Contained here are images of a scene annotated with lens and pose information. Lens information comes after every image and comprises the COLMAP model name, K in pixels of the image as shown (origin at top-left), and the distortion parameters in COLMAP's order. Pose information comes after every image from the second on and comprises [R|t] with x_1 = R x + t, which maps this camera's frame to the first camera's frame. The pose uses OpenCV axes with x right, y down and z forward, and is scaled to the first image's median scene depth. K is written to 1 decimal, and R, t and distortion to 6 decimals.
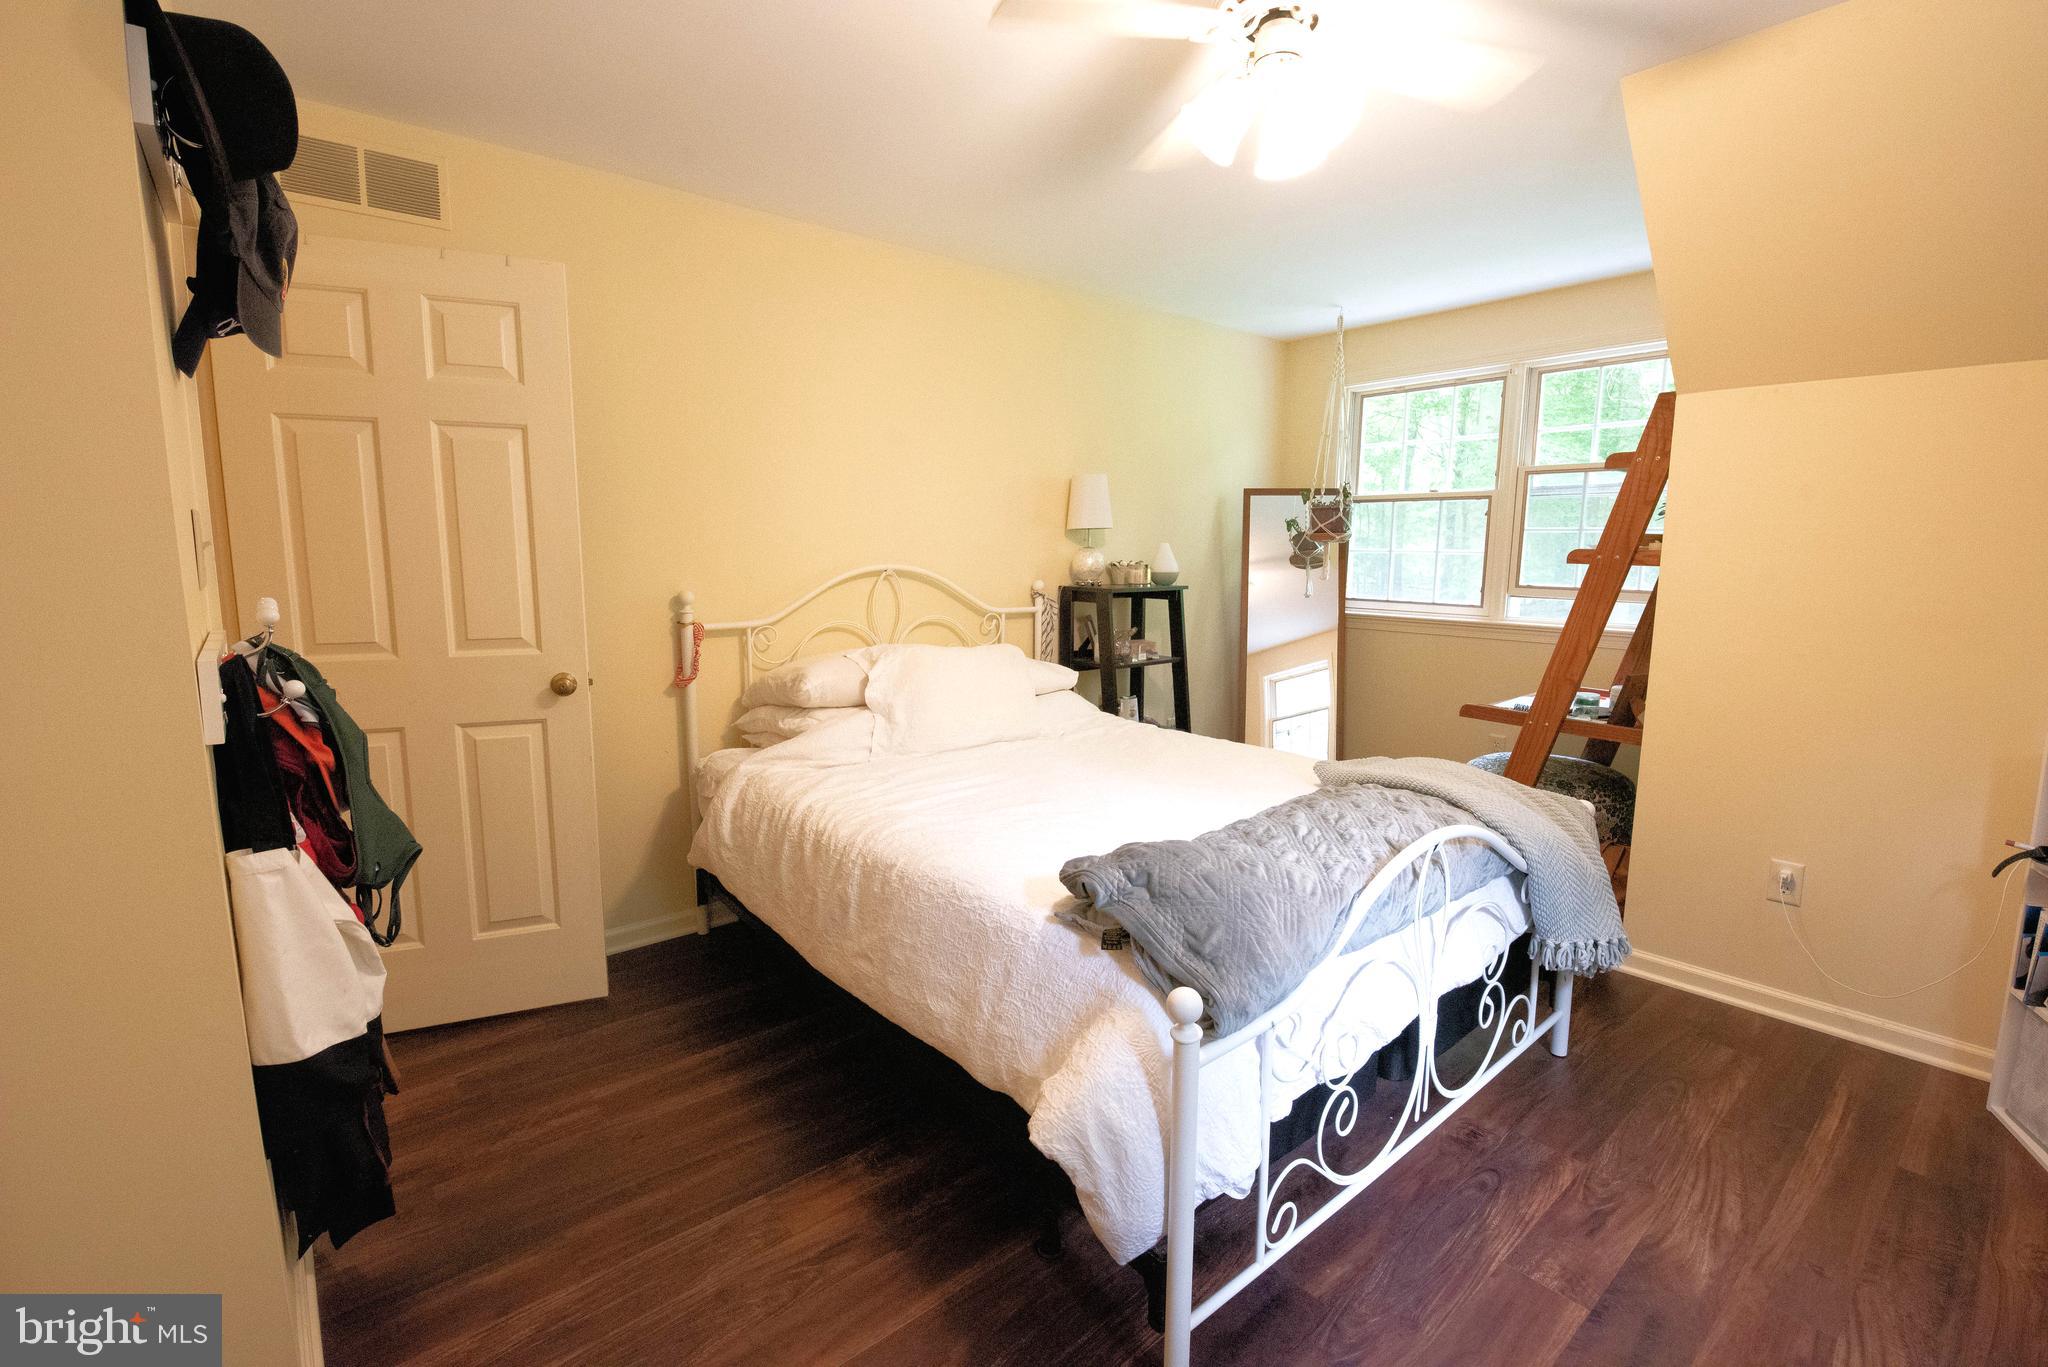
lens RADIAL K [[893.5, 0, 1019.8], [0, 893.5, 670.8], [0, 0, 1]] dist [-0.001824, -0.010580]
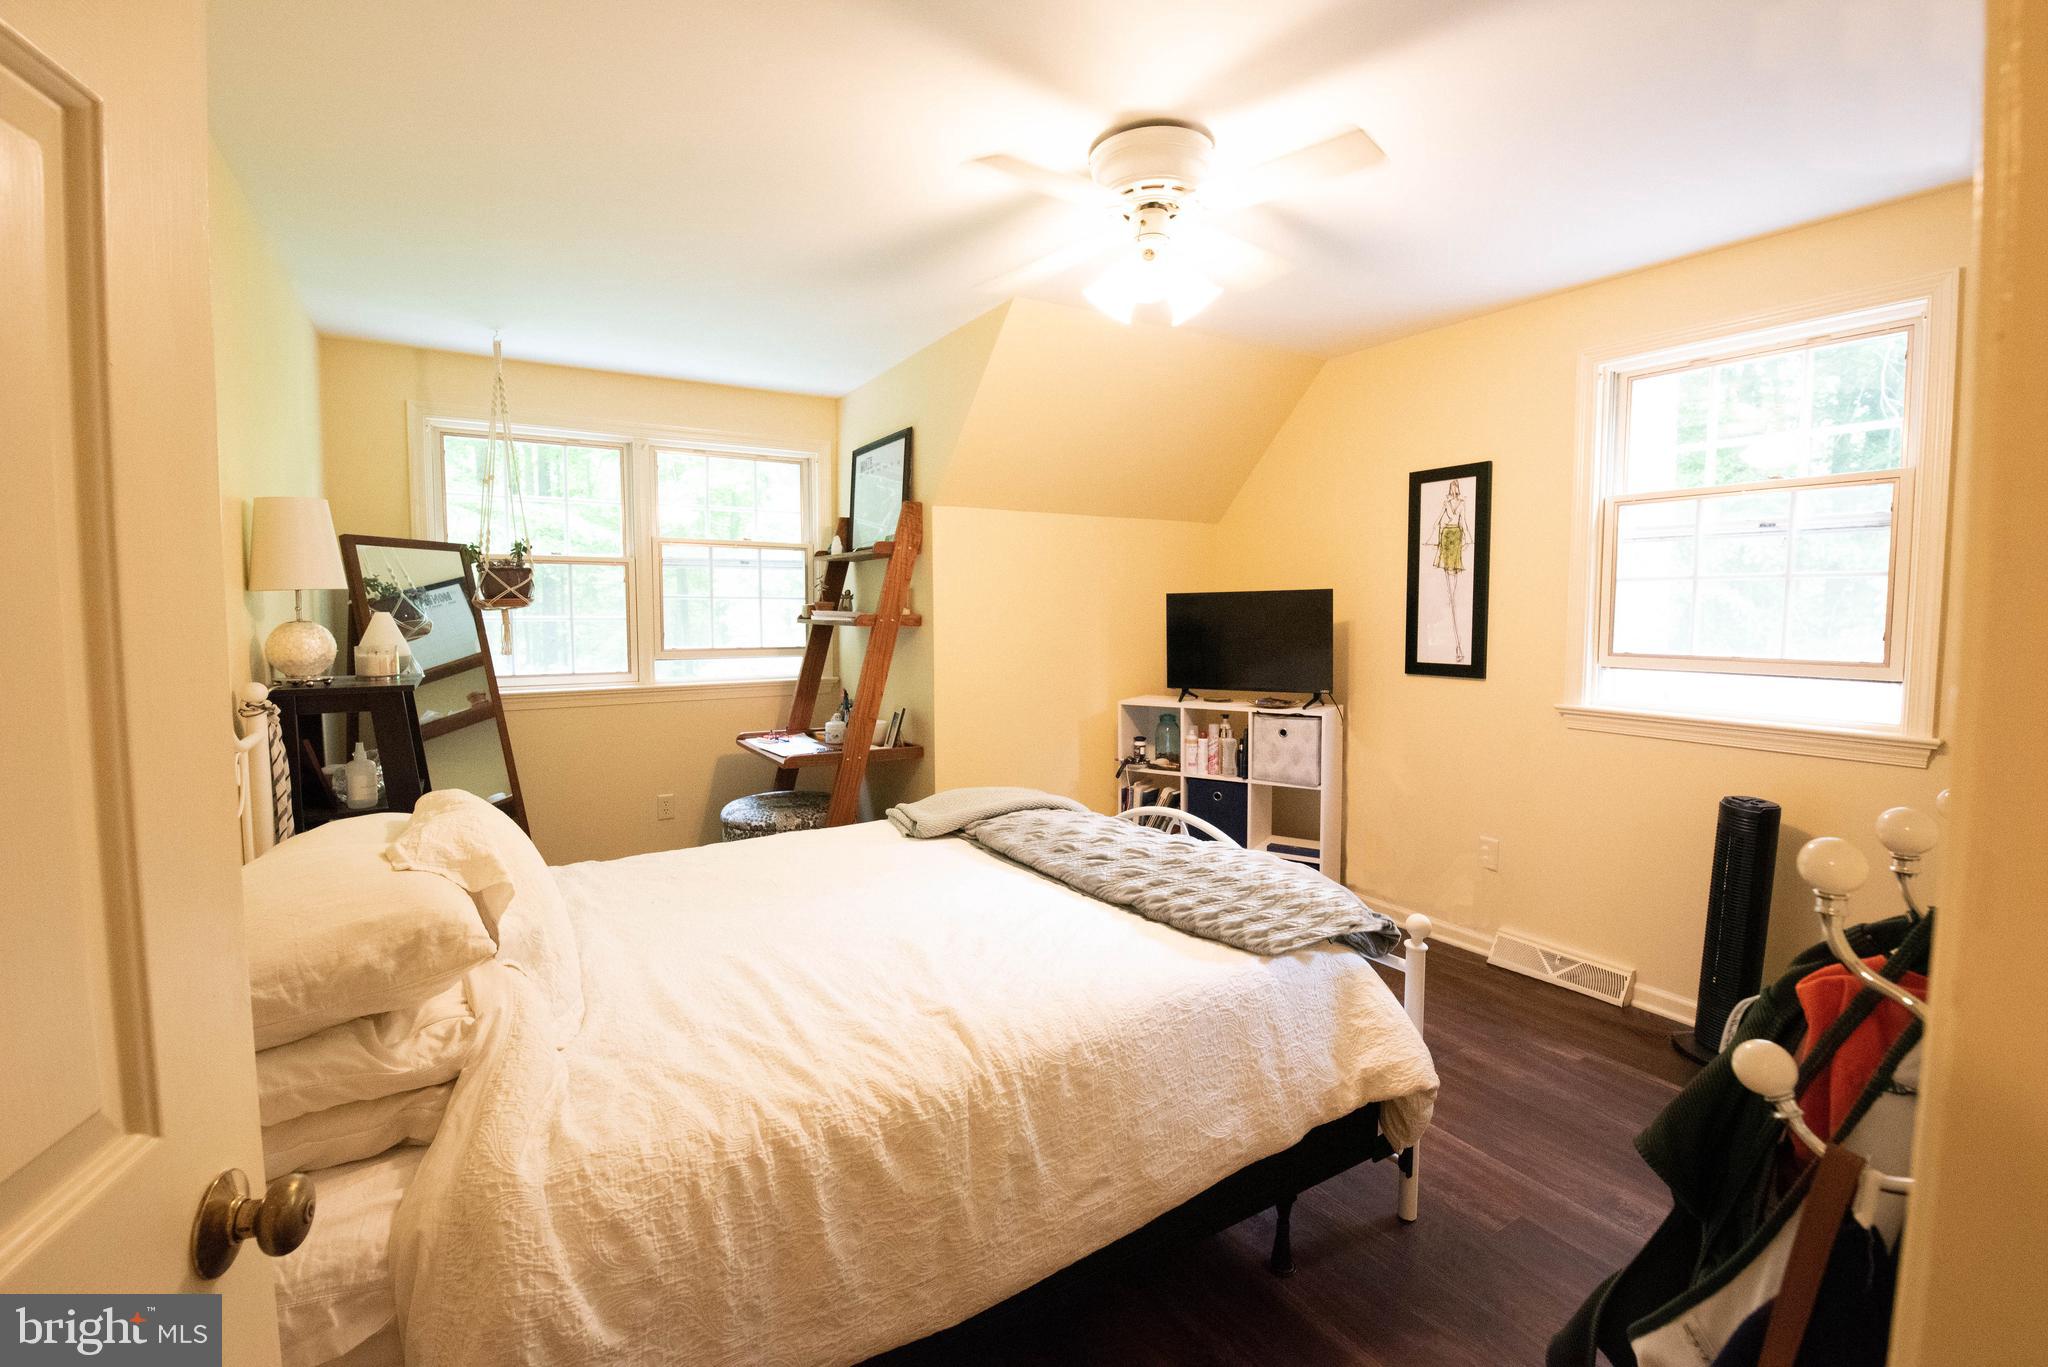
lens RADIAL K [[893.5, 0, 1019.8], [0, 893.5, 670.8], [0, 0, 1]] dist [-0.001824, -0.010580]
pose [[0.130338, -0.073269, 0.988759, -0.777396], [0.140834, 0.988522, 0.054687, -0.126130], [-0.981416, 0.132124, 0.139160, 0.813347]]
